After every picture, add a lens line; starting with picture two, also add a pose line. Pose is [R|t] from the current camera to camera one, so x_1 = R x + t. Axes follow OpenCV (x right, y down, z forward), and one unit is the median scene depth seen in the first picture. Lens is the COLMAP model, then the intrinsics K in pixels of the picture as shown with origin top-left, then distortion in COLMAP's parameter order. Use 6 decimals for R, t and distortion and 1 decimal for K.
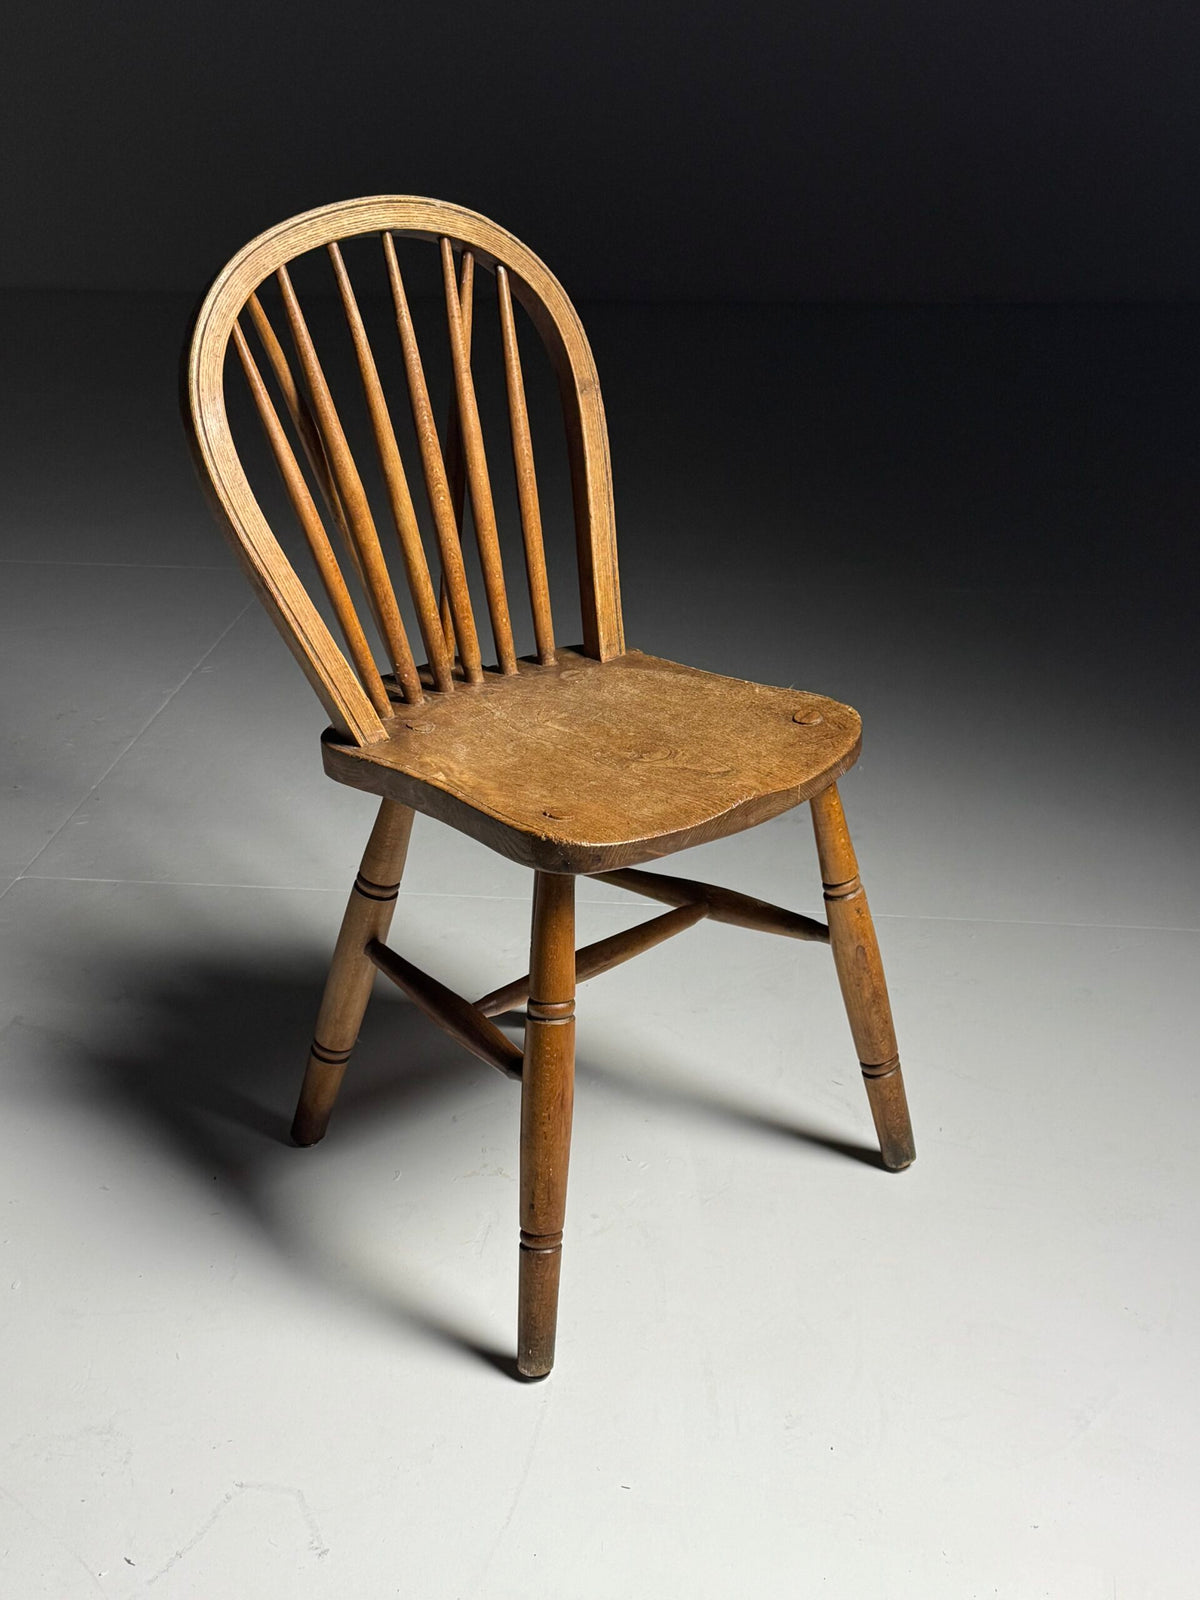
lens RADIAL K [[2106.3, 0, 606.3], [0, 2106.3, 796.6], [0, 0, 1]] dist [0.123206, 0.000000]
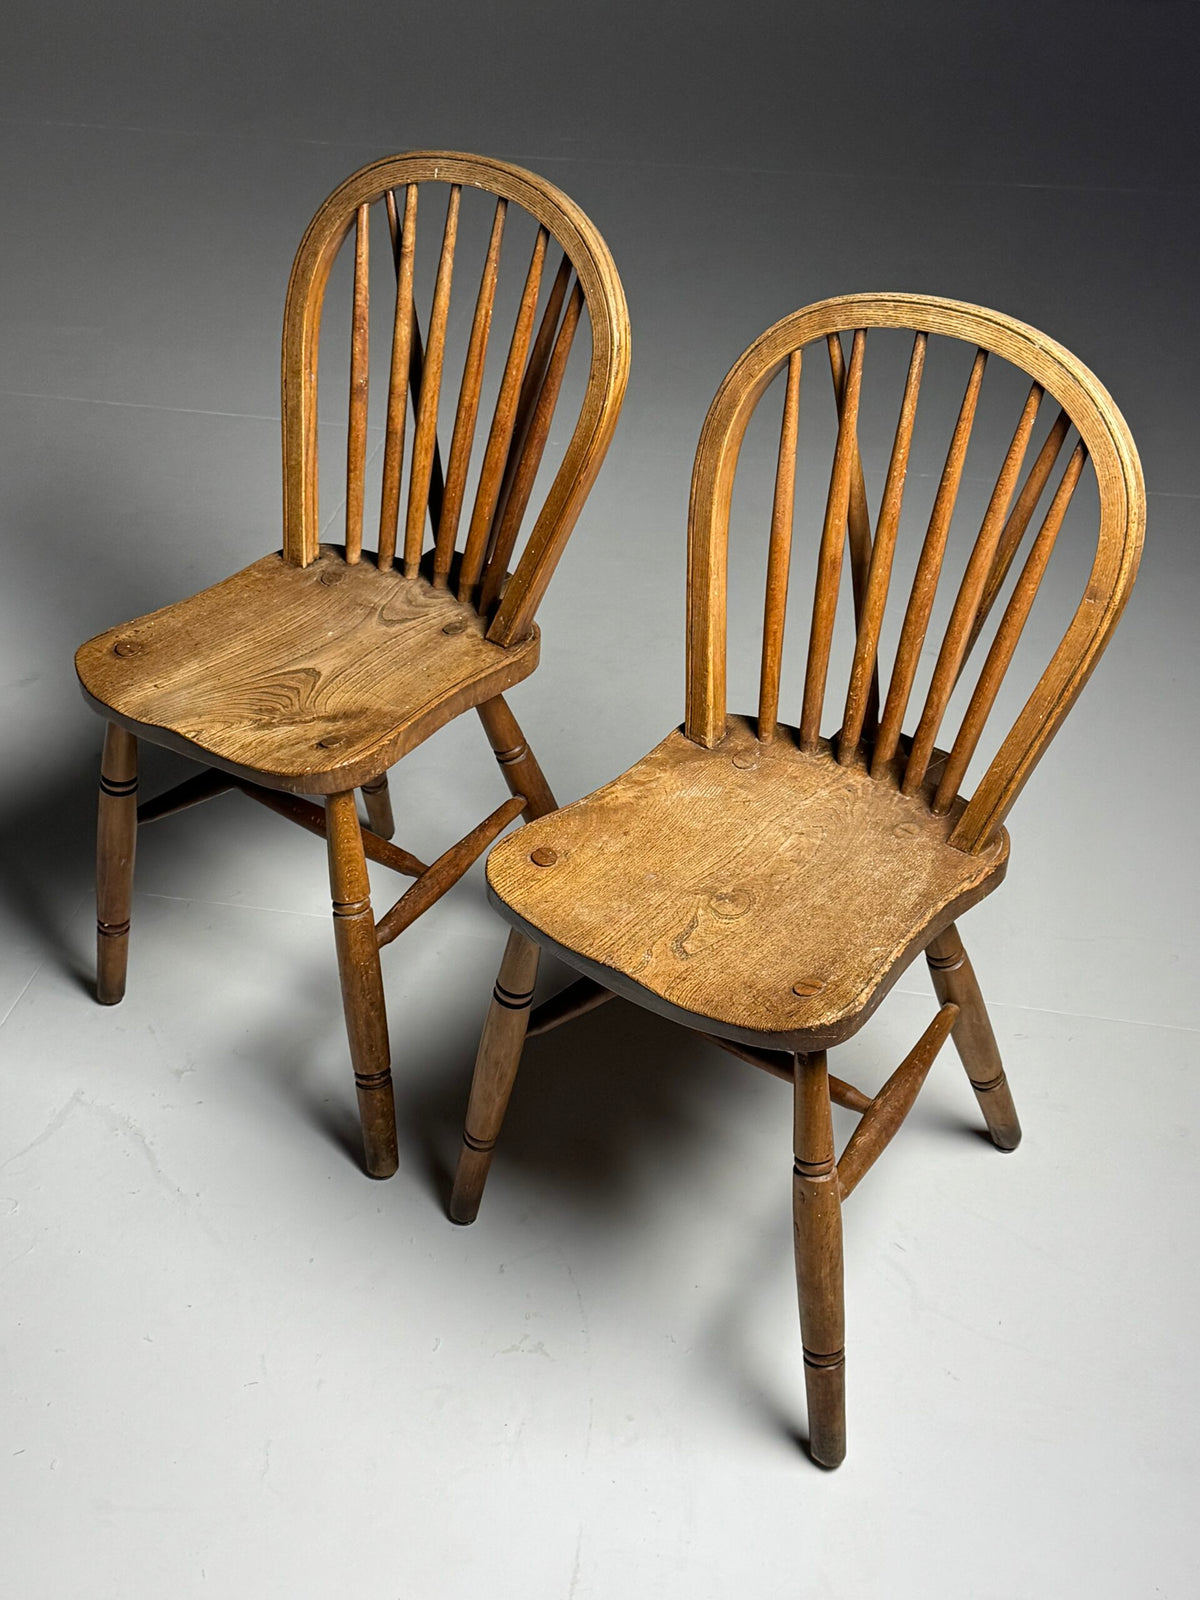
lens RADIAL K [[2222.2, 0, 601.3], [0, 2222.2, 806.9], [0, 0, 1]] dist [0.132383, 0.000000]
pose [[0.144656, 0.593633, -0.791628, 0.787630], [-0.388492, 0.769873, 0.506329, -0.543864], [0.910027, 0.234298, 0.341988, 0.537550]]
